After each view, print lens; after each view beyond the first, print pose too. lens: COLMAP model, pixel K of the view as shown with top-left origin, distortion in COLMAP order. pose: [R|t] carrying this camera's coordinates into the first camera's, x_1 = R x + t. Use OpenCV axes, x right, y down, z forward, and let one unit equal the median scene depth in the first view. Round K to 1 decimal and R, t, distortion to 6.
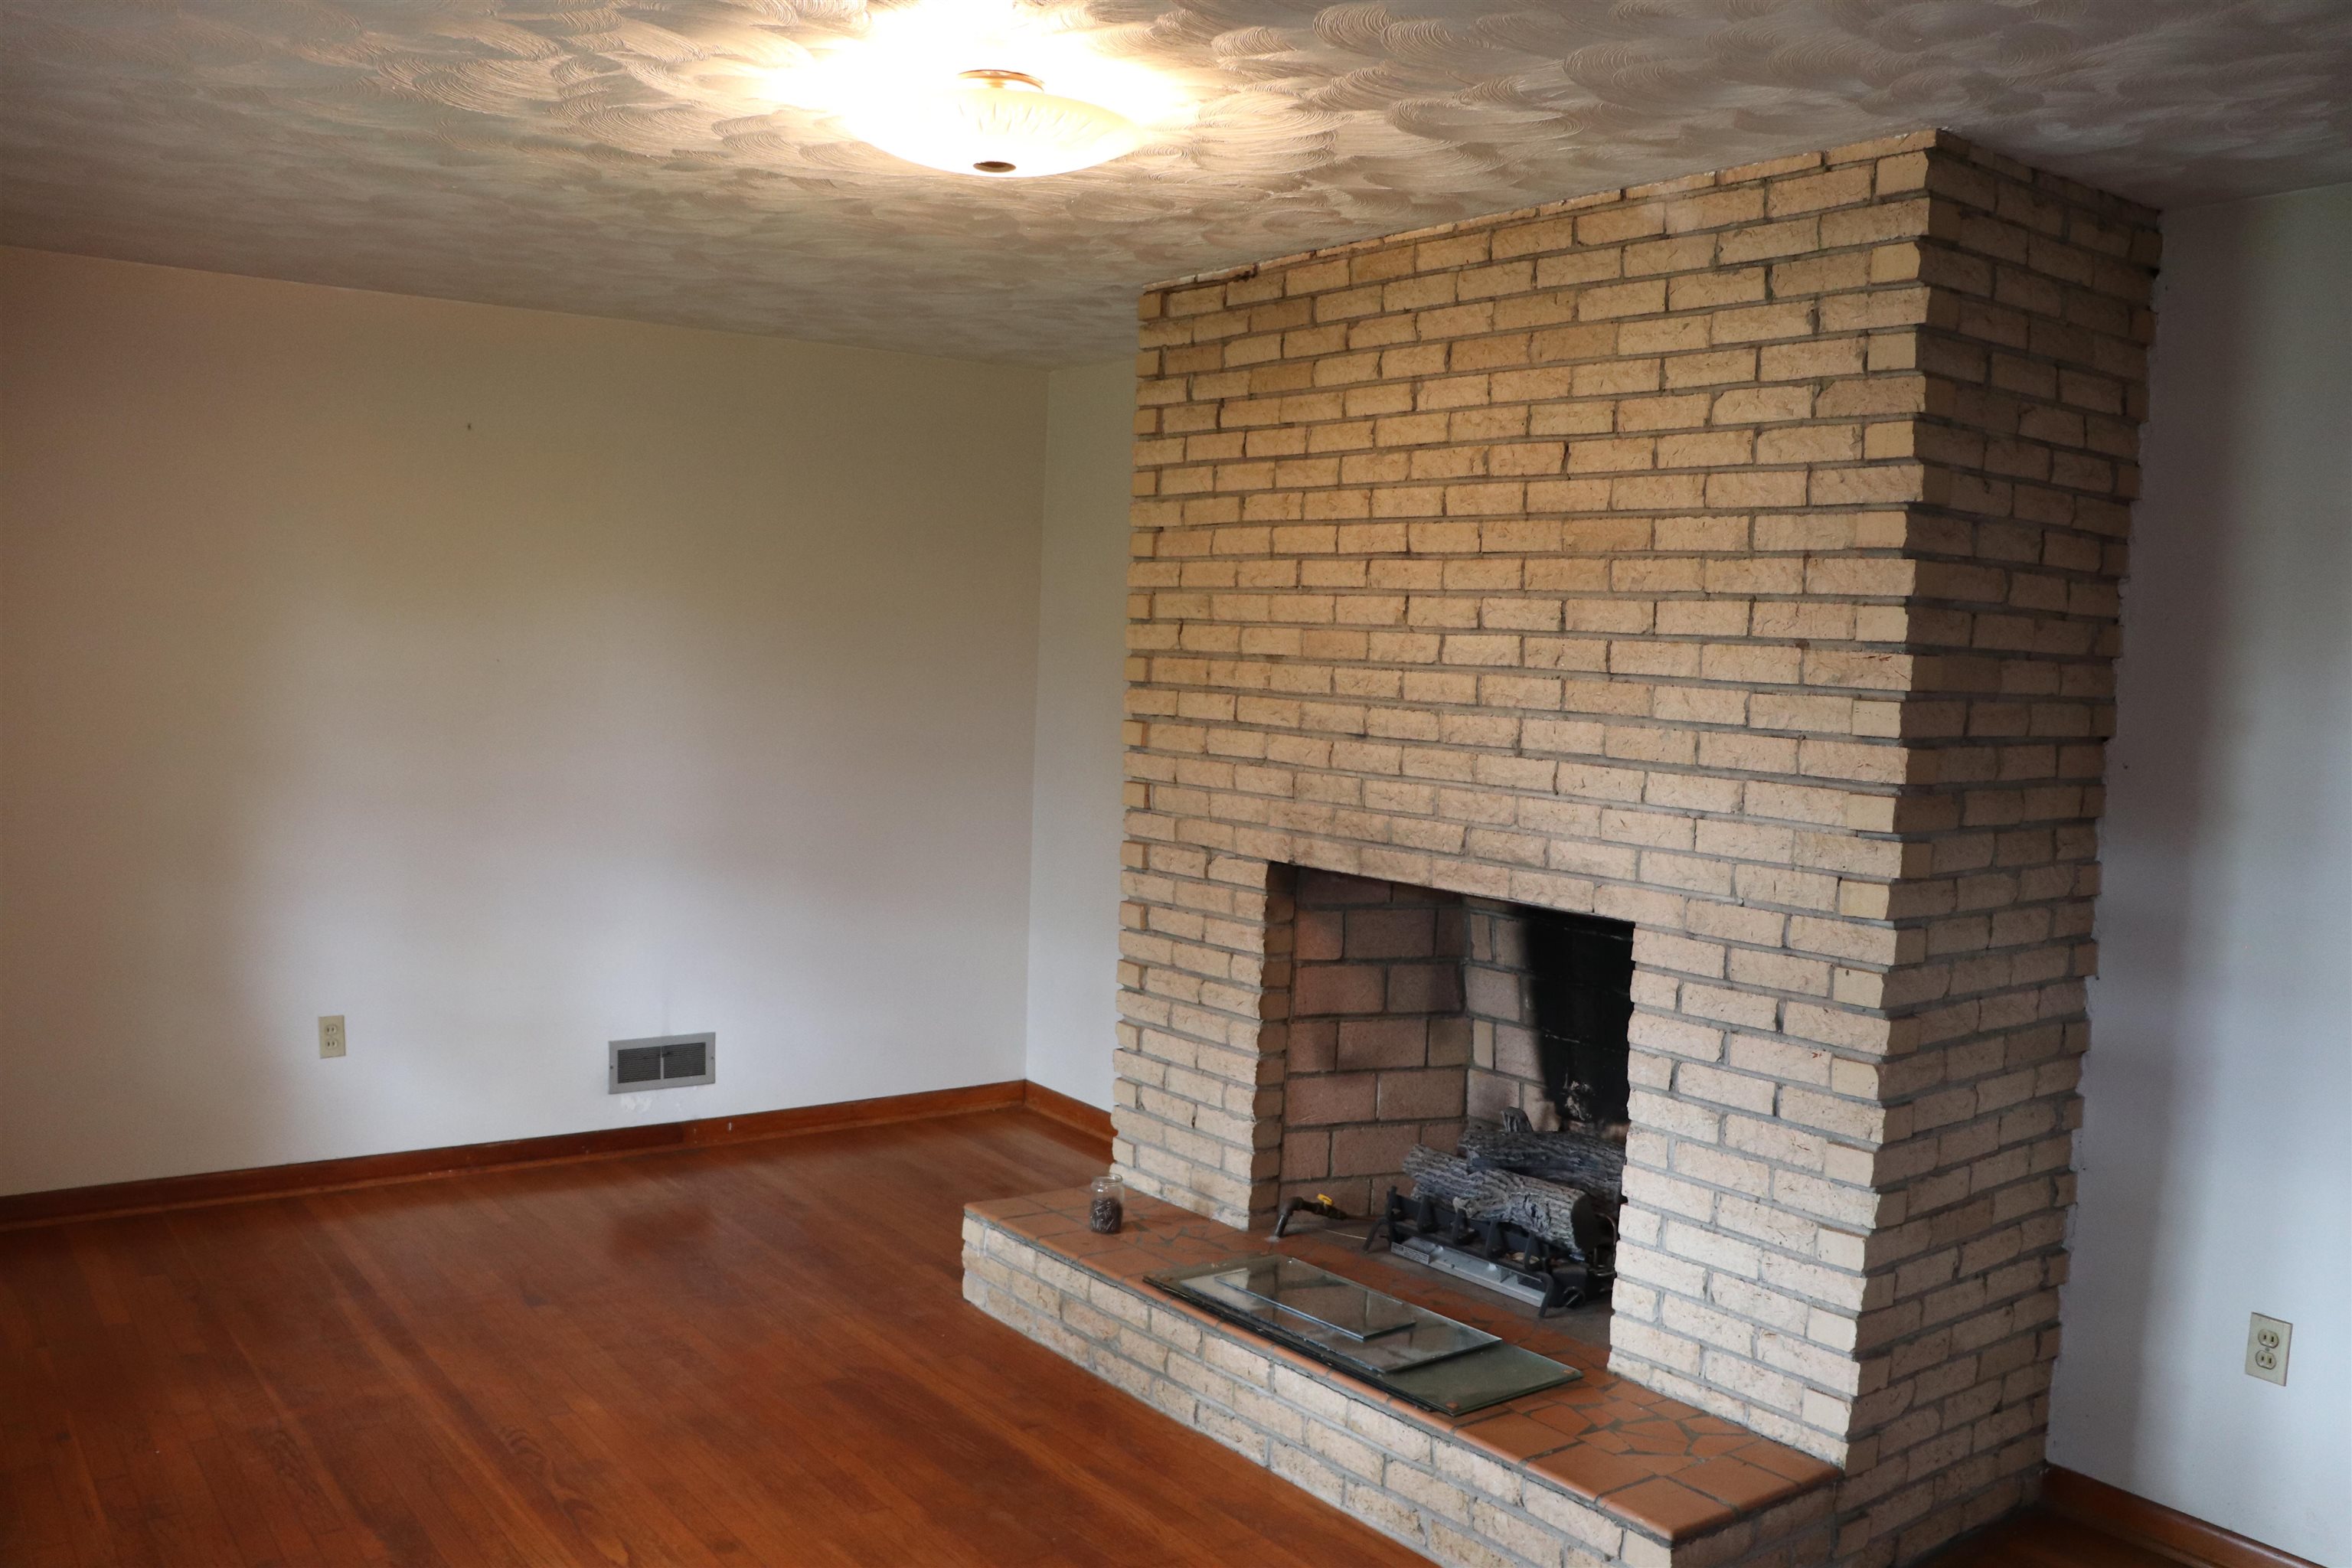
lens RADIAL K [[1939.2, 0, 1175.9], [0, 1939.2, 804.9], [0, 0, 1]] dist [-0.176935, 0.160174]
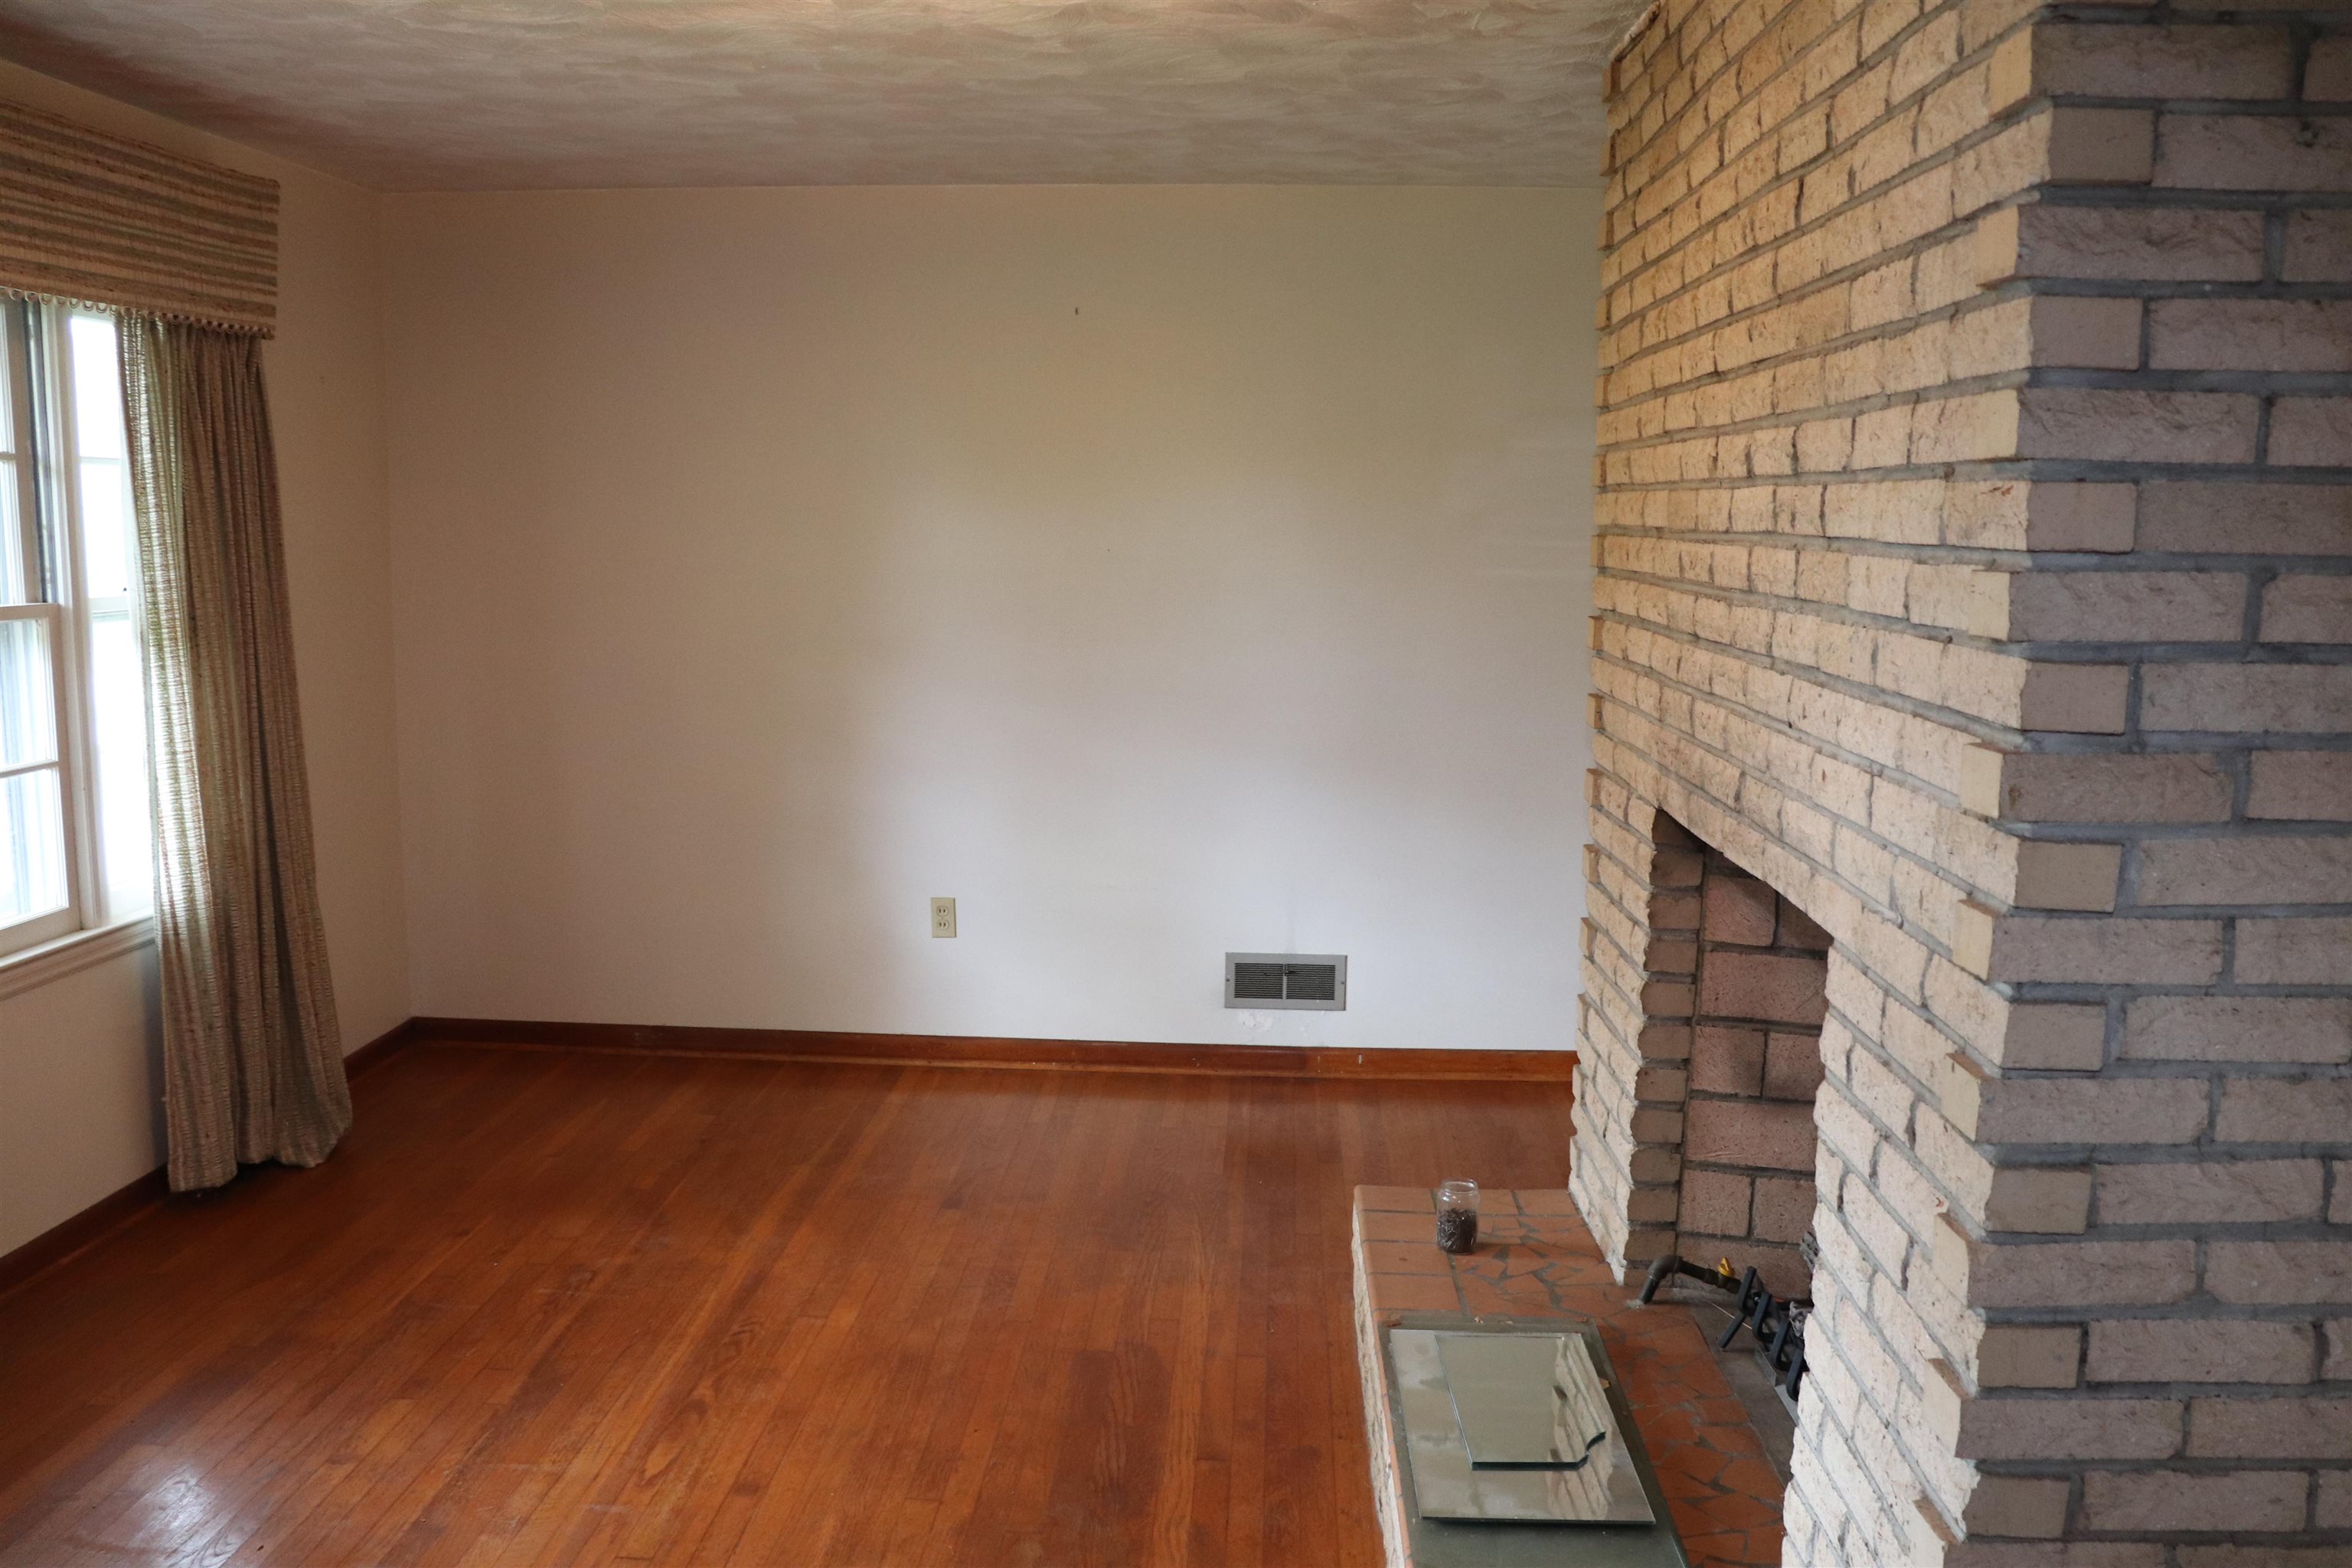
lens RADIAL K [[1939.2, 0, 1175.9], [0, 1939.2, 804.9], [0, 0, 1]] dist [-0.176935, 0.160174]
pose [[0.772437, 0.068211, -0.631418, 0.370028], [-0.038659, 0.997422, 0.060458, -0.008480], [0.633914, -0.022290, 0.773083, 0.309521]]
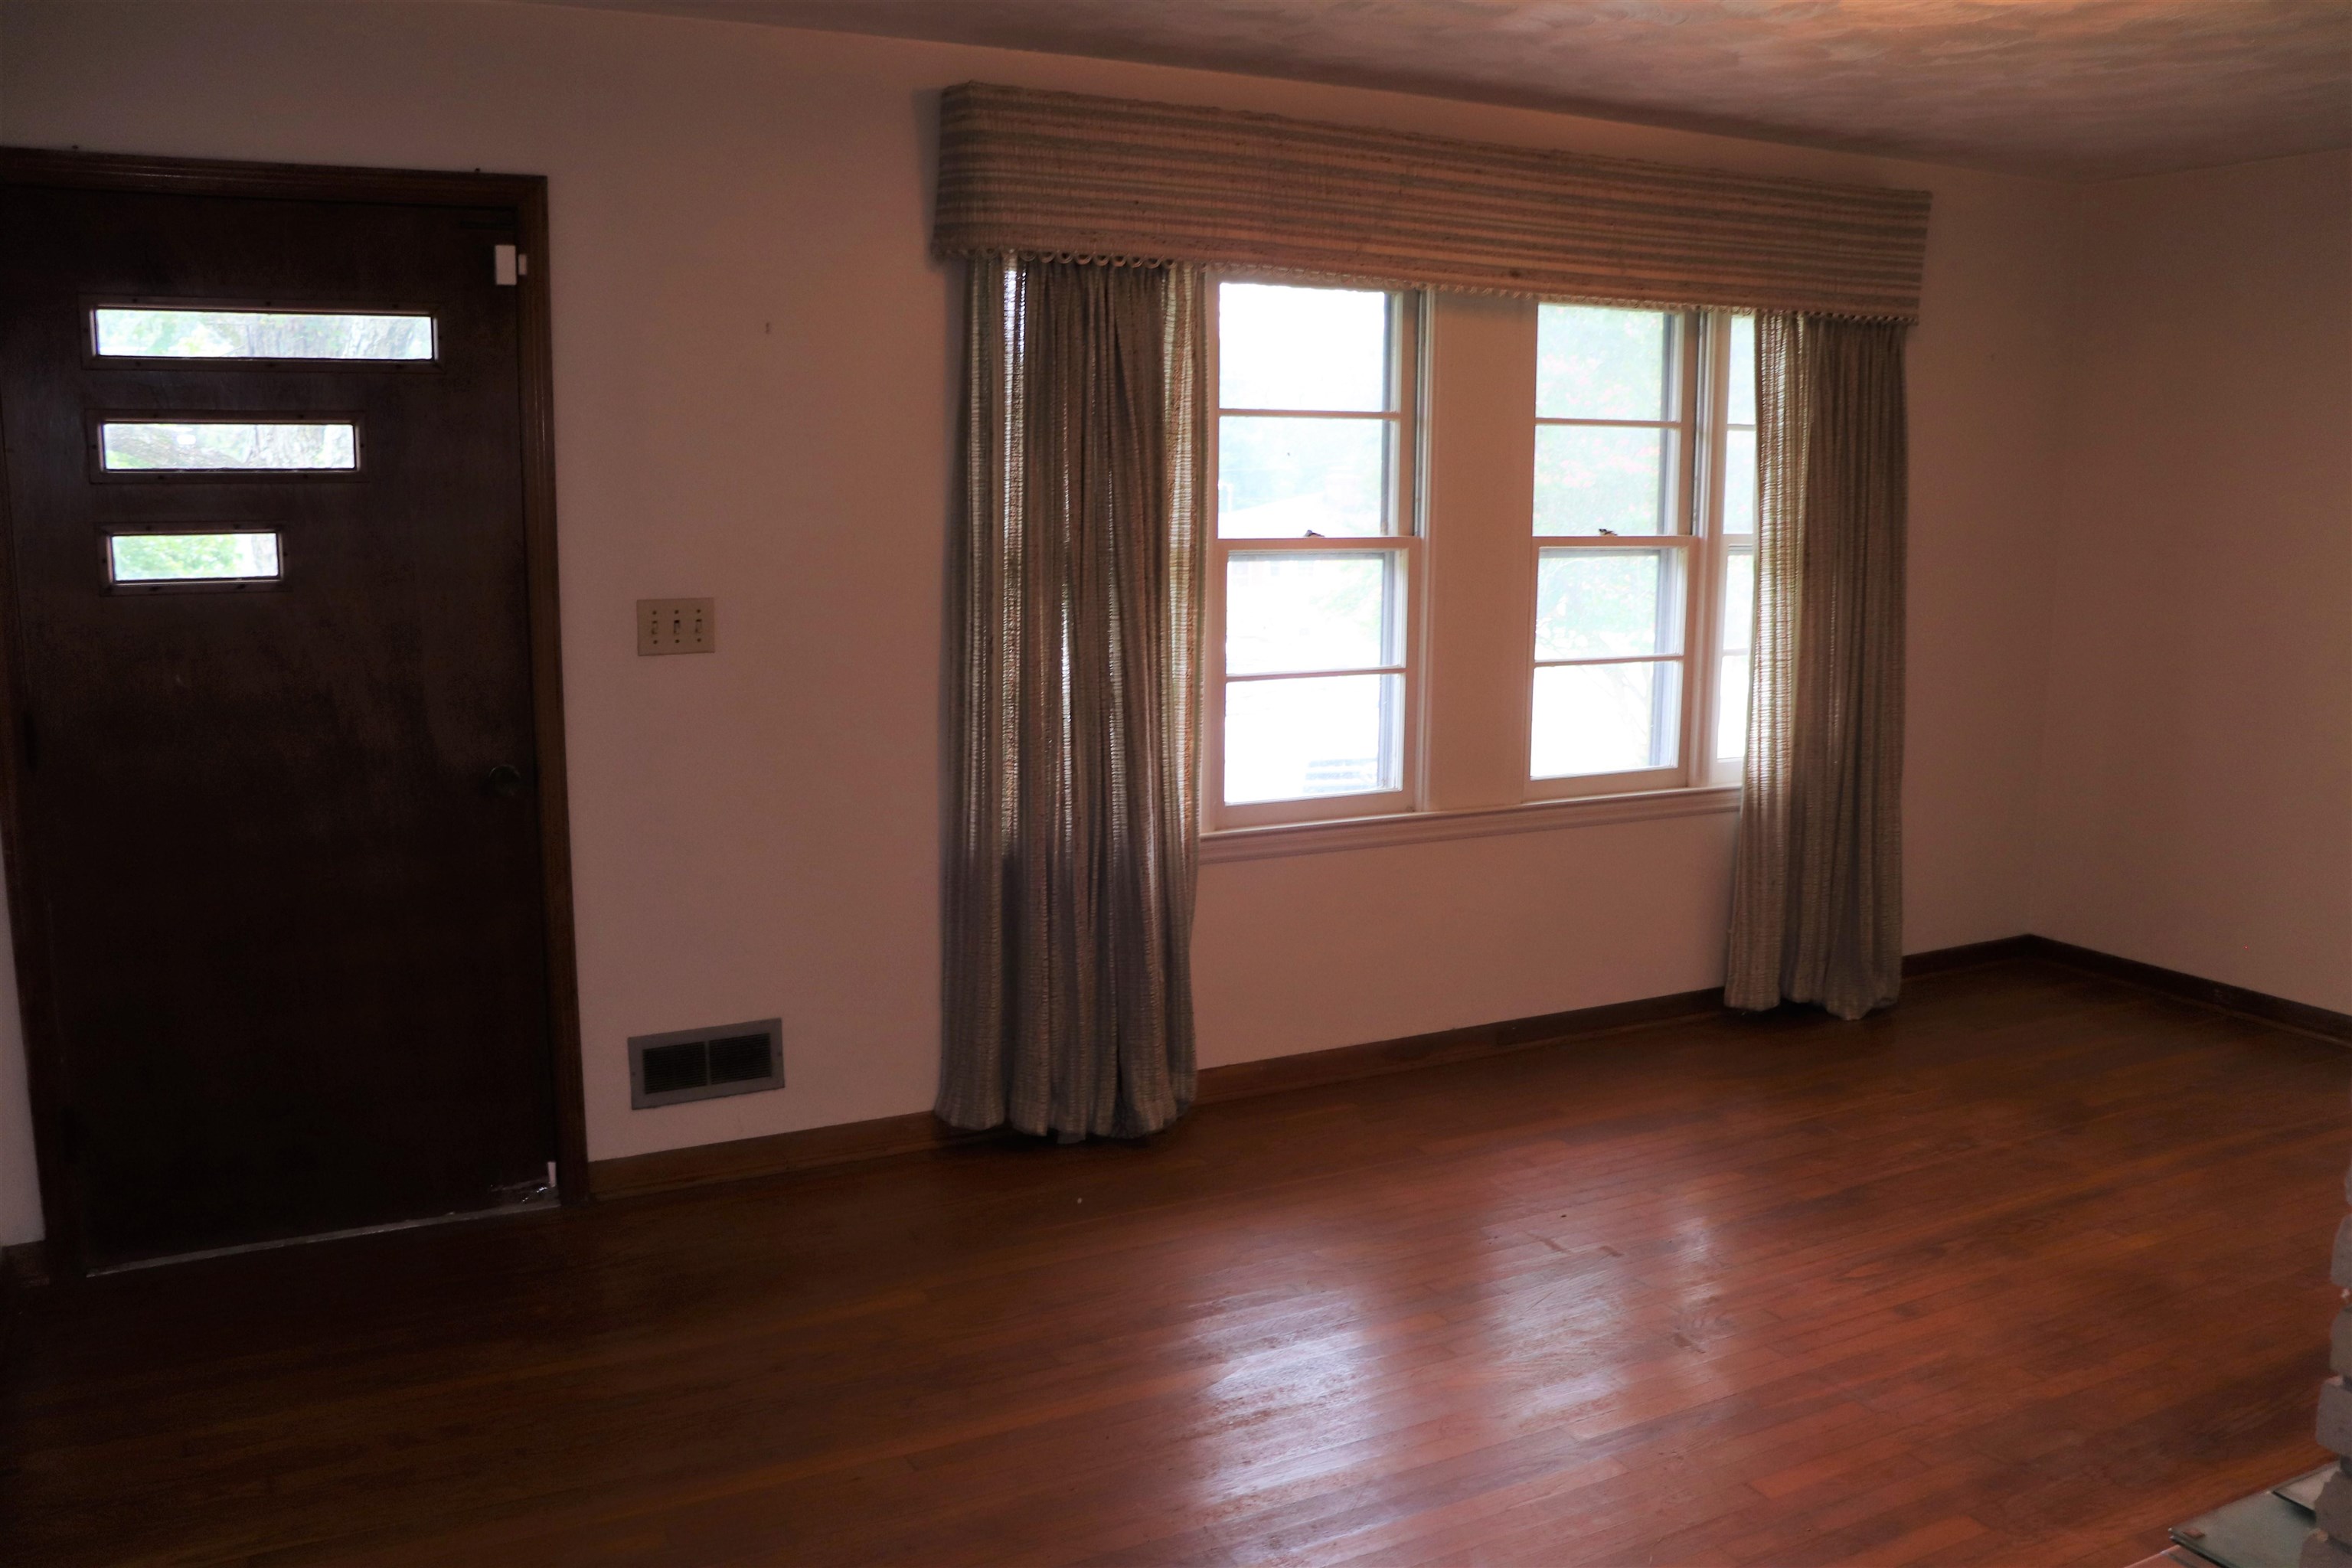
lens RADIAL K [[1939.2, 0, 1175.9], [0, 1939.2, 804.9], [0, 0, 1]] dist [-0.176935, 0.160174]
pose [[-0.153066, 0.136027, -0.978809, 0.634897], [-0.096654, 0.983671, 0.151817, -0.014630], [0.983478, 0.117844, -0.137419, 0.521017]]
